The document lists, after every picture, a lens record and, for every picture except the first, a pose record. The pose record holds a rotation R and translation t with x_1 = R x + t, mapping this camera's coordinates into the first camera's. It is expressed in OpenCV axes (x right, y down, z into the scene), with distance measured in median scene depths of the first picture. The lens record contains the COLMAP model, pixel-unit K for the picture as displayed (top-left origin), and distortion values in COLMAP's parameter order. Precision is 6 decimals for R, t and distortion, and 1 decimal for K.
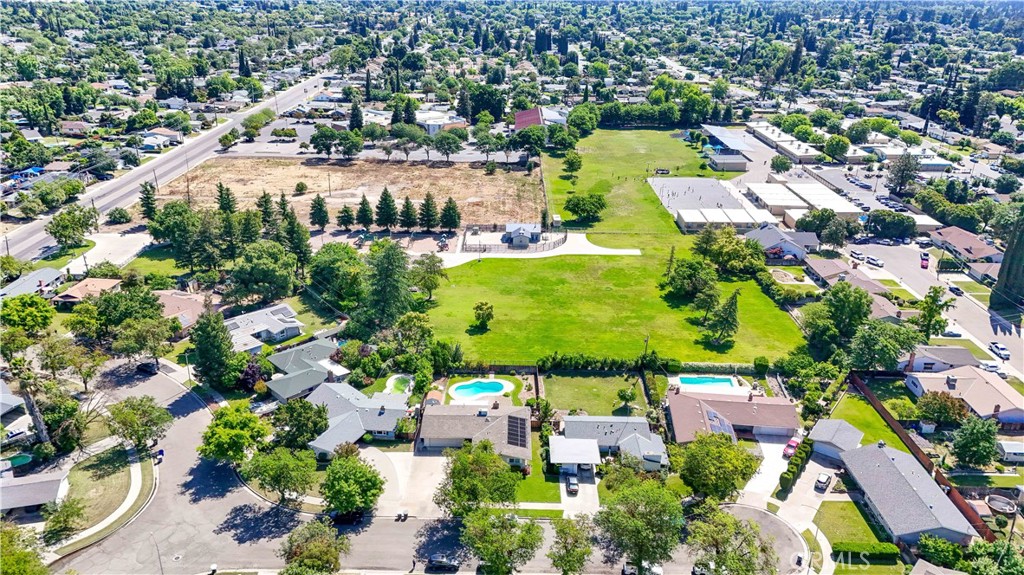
lens RADIAL K [[748.2, 0, 512.0], [0, 748.2, 287.5], [0, 0, 1]] dist [0.096758, -0.100647]
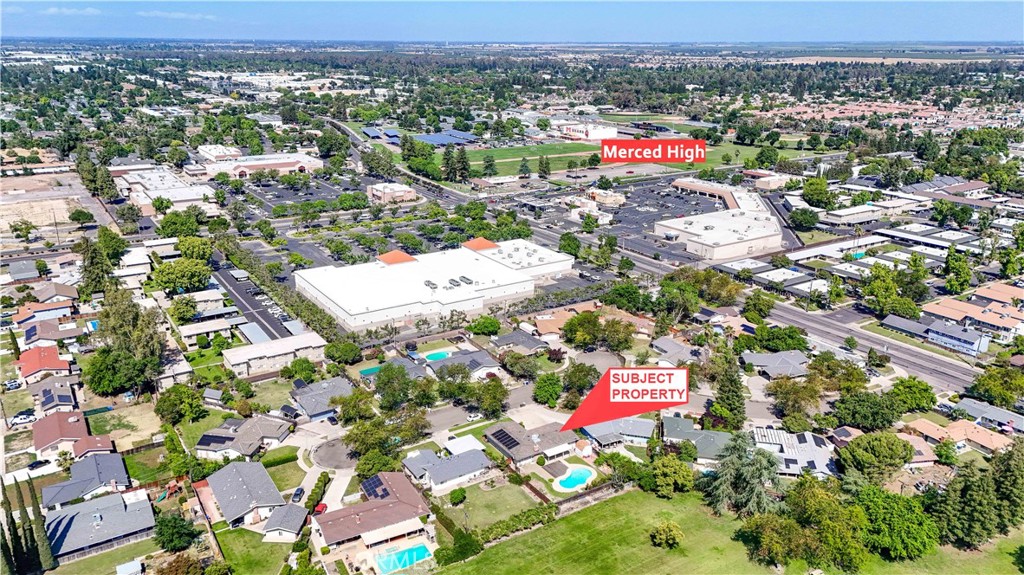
lens RADIAL K [[748.2, 0, 512.0], [0, 748.2, 287.5], [0, 0, 1]] dist [0.096758, -0.100647]
pose [[-0.838400, 0.151559, -0.523560, 0.575561], [-0.226060, 0.777362, 0.587030, -0.721244], [0.495966, 0.610522, -0.617479, 1.395803]]
